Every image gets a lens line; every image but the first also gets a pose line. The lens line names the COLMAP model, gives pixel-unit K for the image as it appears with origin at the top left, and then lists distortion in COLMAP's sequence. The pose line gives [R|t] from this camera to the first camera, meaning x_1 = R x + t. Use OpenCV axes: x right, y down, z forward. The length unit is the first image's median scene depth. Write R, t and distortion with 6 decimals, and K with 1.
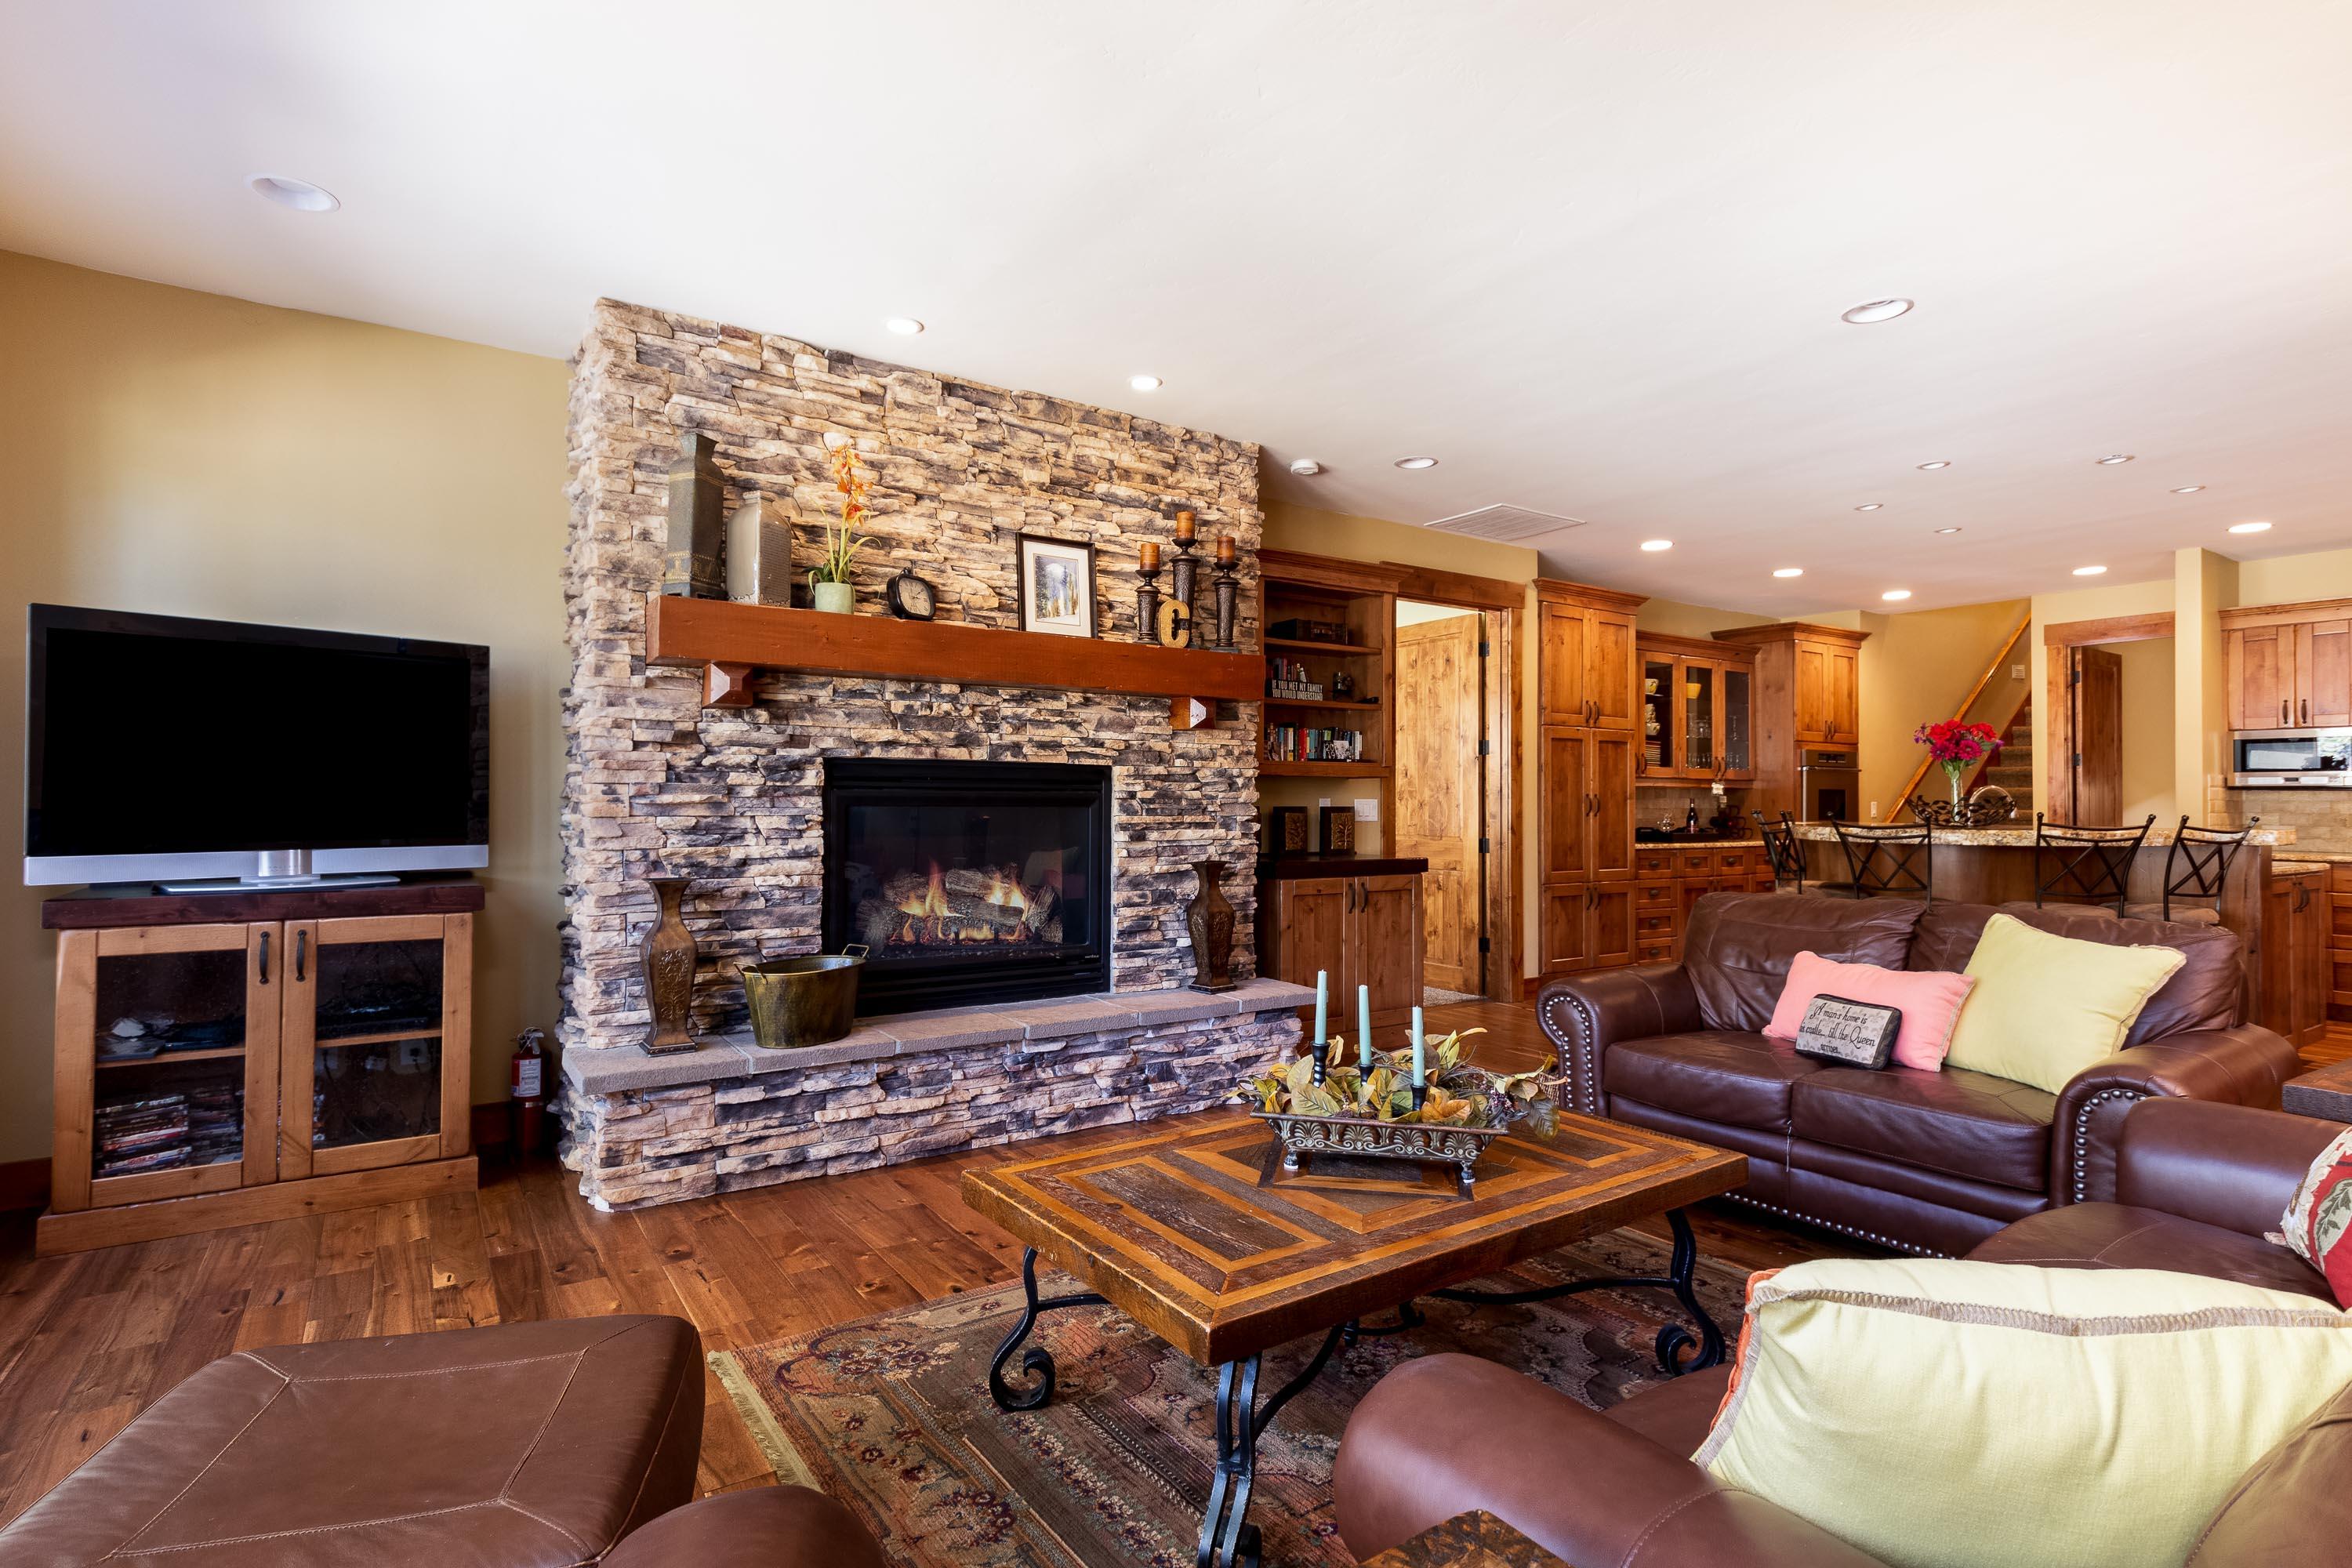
lens RADIAL K [[1160.4, 0, 1176.0], [0, 1160.4, 784.0], [0, 0, 1]] dist [0.001282, -0.000298]
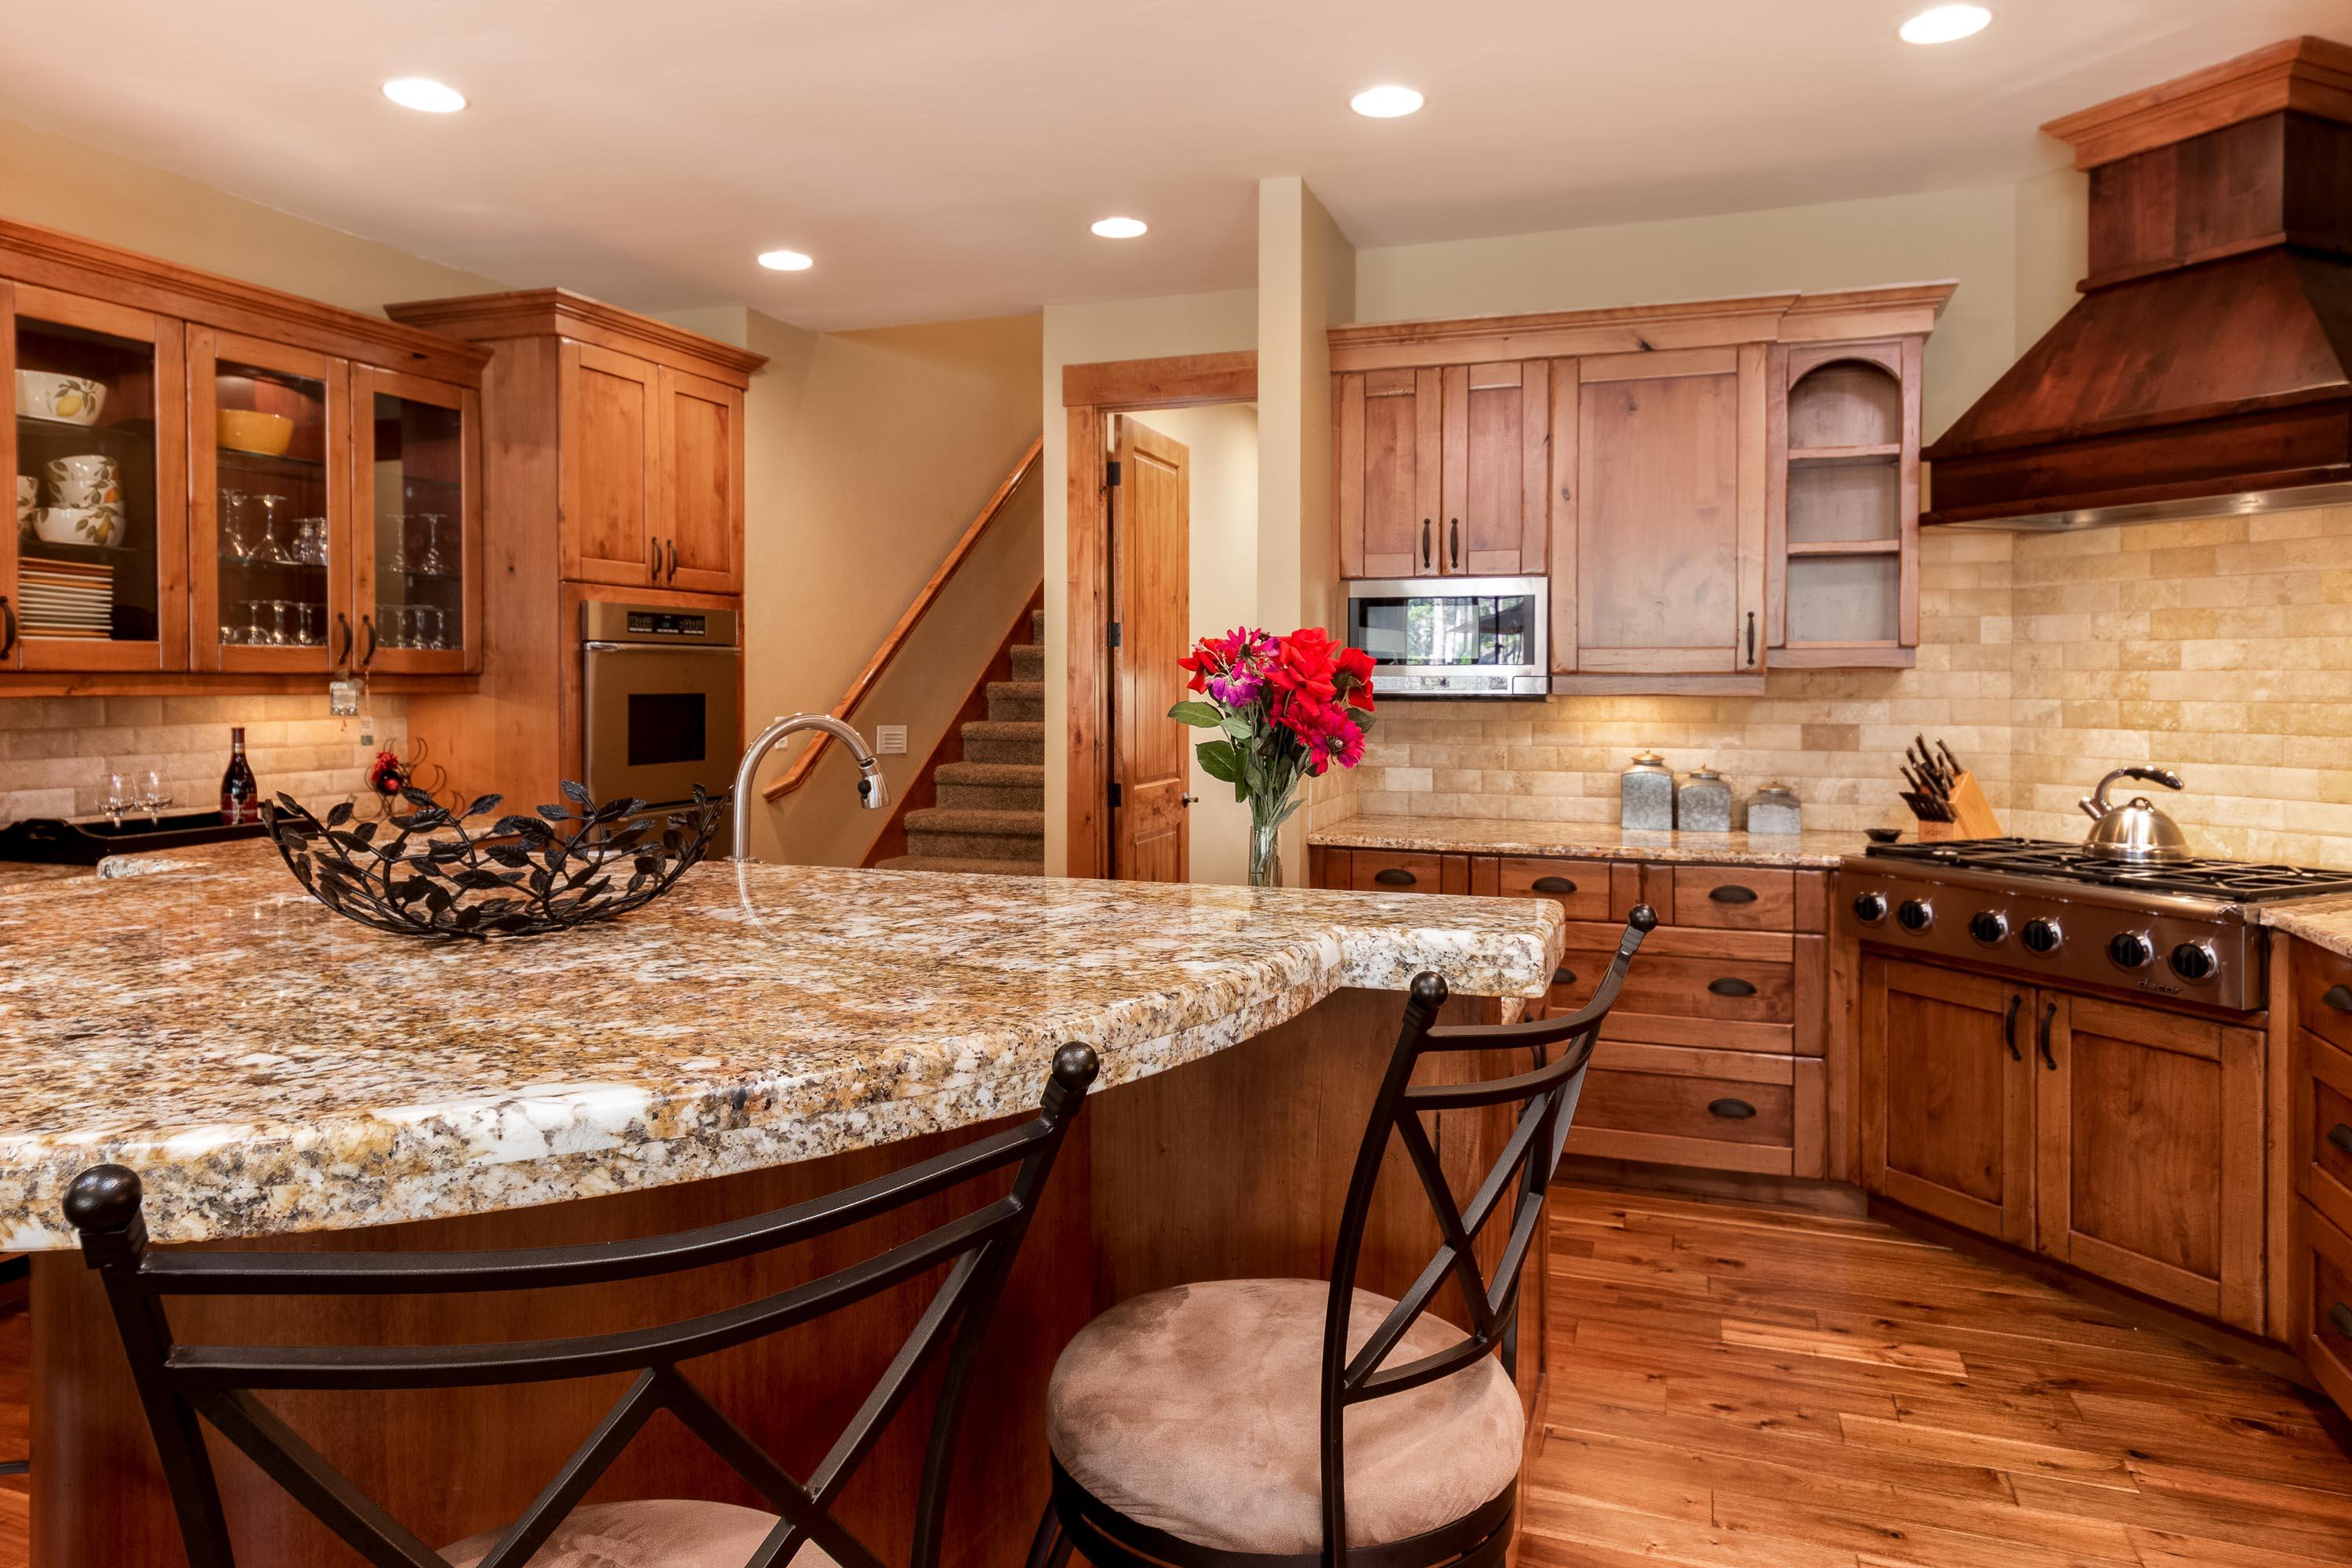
lens RADIAL K [[1466.0, 0, 1172.8], [0, 1466.0, 695.9], [0, 0, 1]] dist [0.001762, 0.000398]
pose [[0.809489, -0.008947, 0.587067, 0.416599], [-0.006466, 0.999687, 0.024151, -0.010206], [-0.587100, -0.023346, 0.809178, 0.462574]]
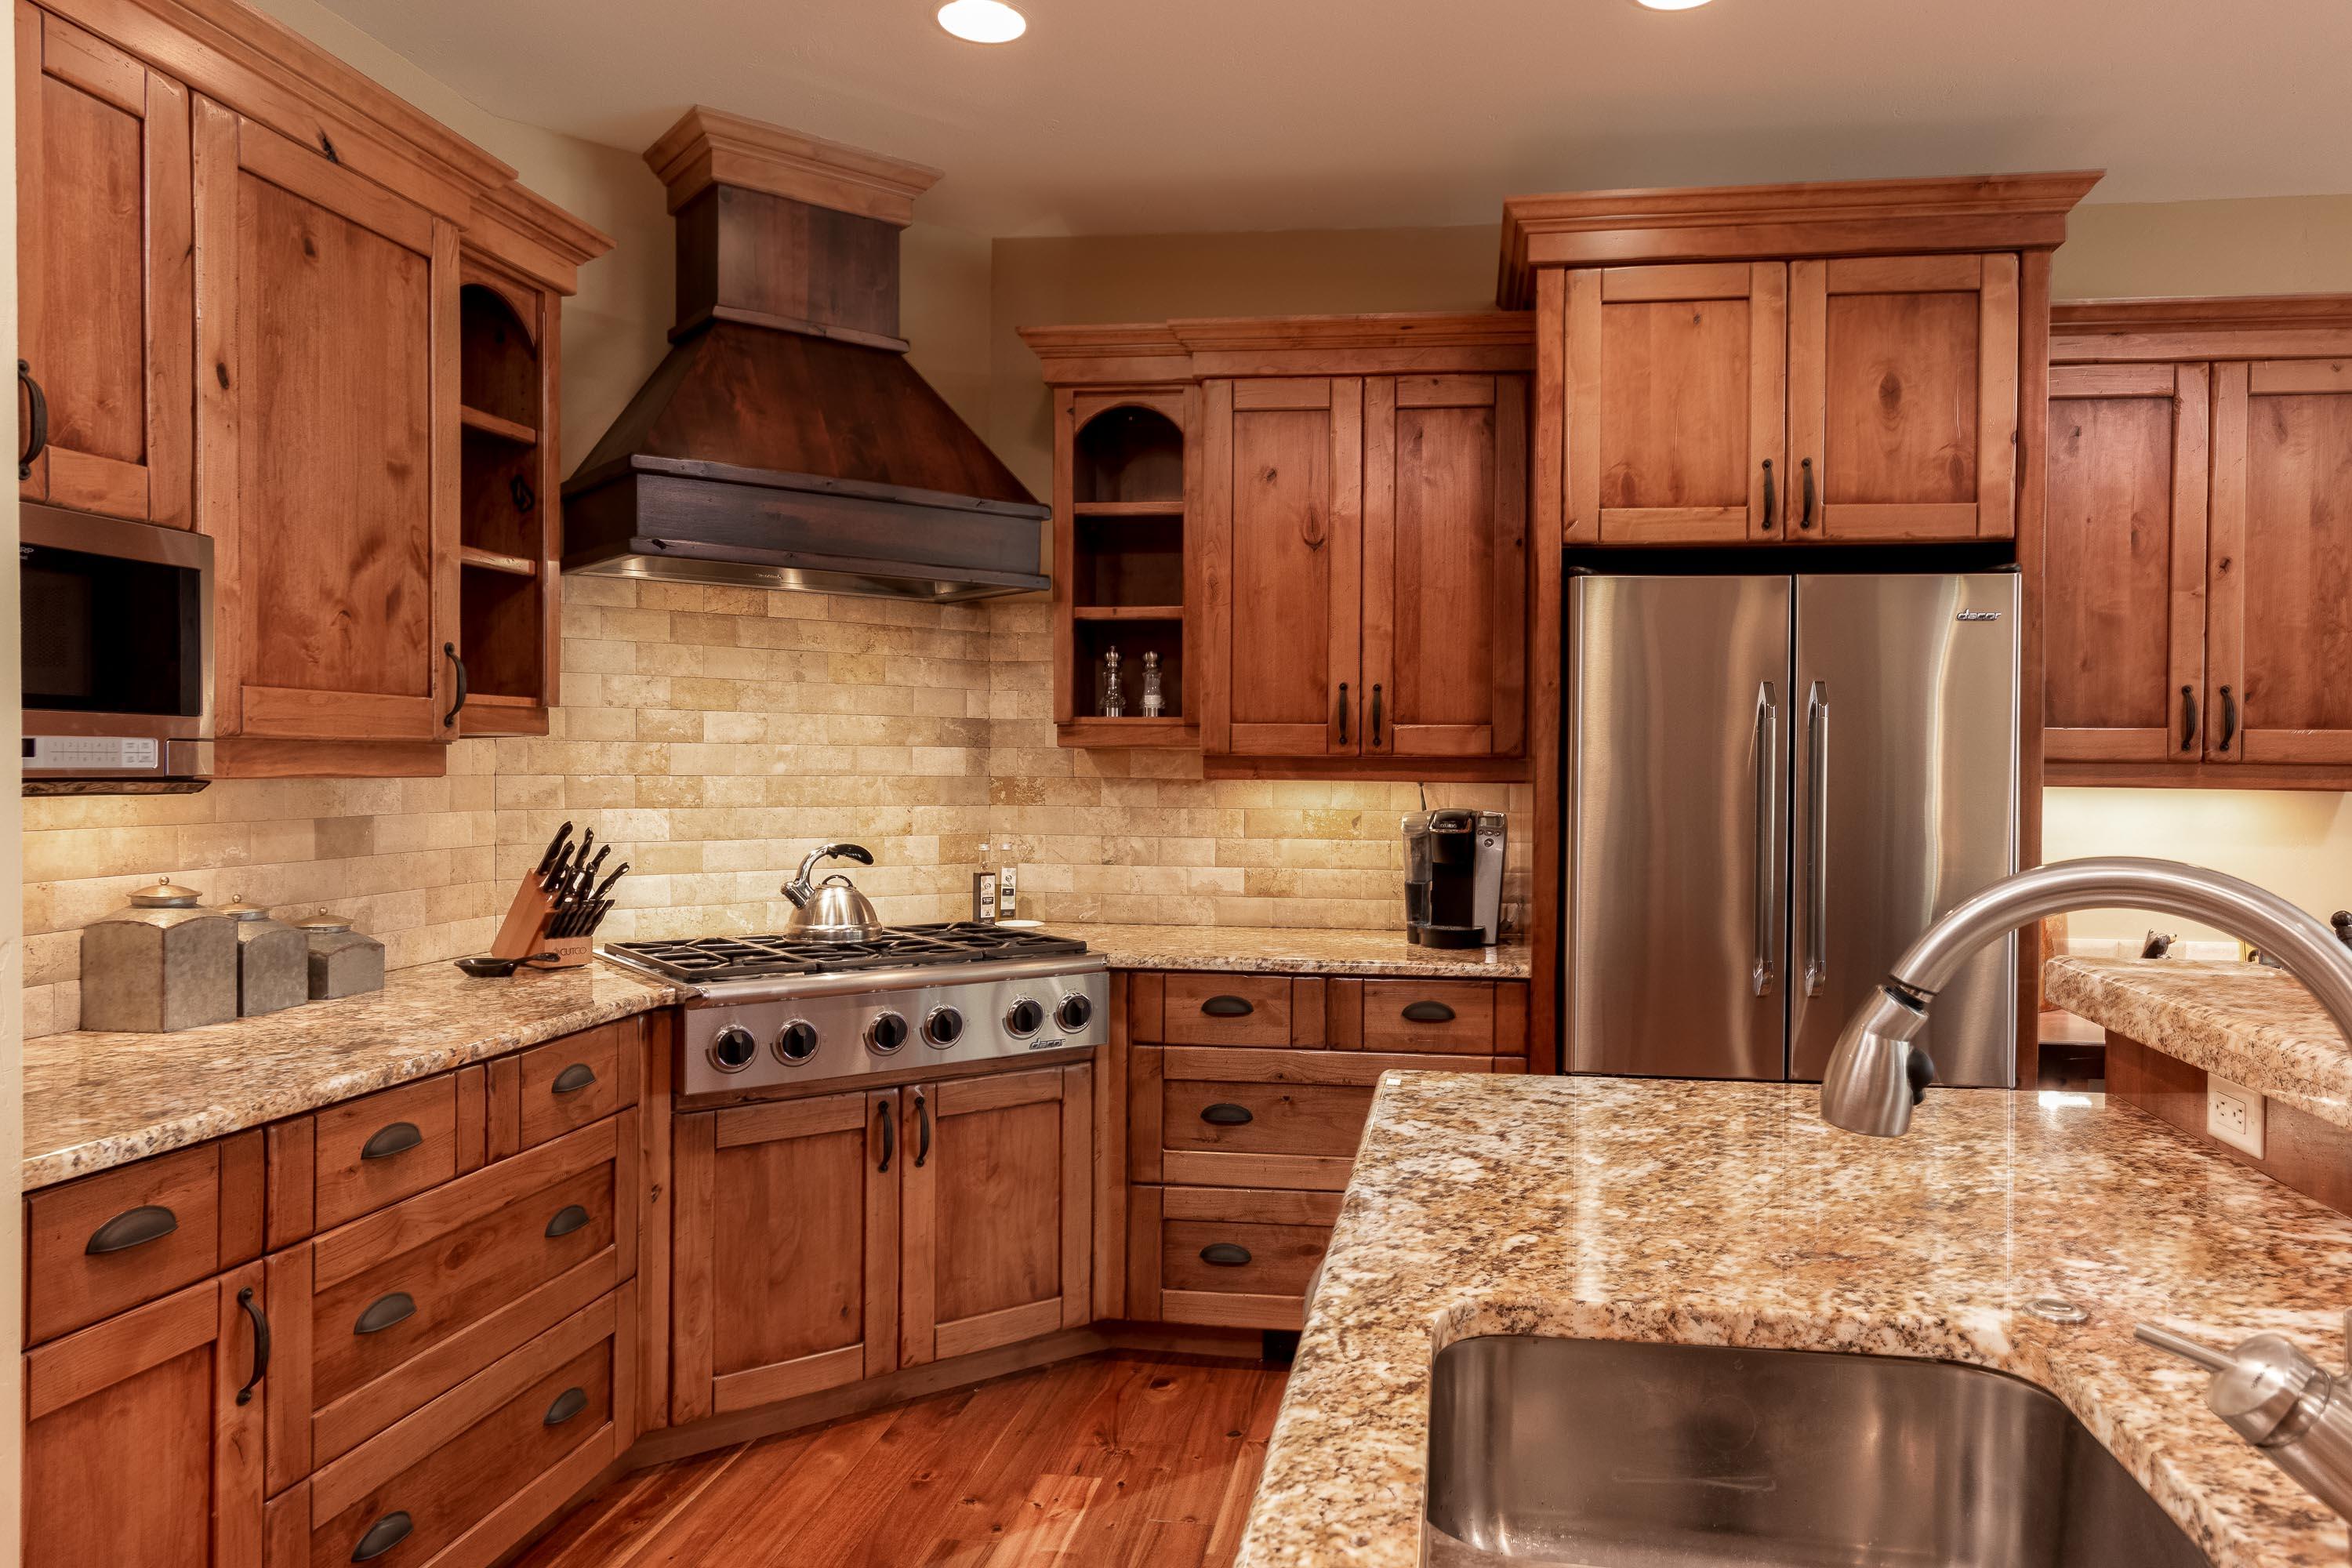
lens RADIAL K [[1549.6, 0, 1279.1], [0, 1549.6, 778.4], [0, 0, 1]] dist [0.002610, -0.001021]
pose [[-0.745657, -0.016932, 0.666115, 0.508751], [-0.020607, 0.999785, 0.002346, -0.003377], [-0.666011, -0.011978, -0.745846, 0.871489]]
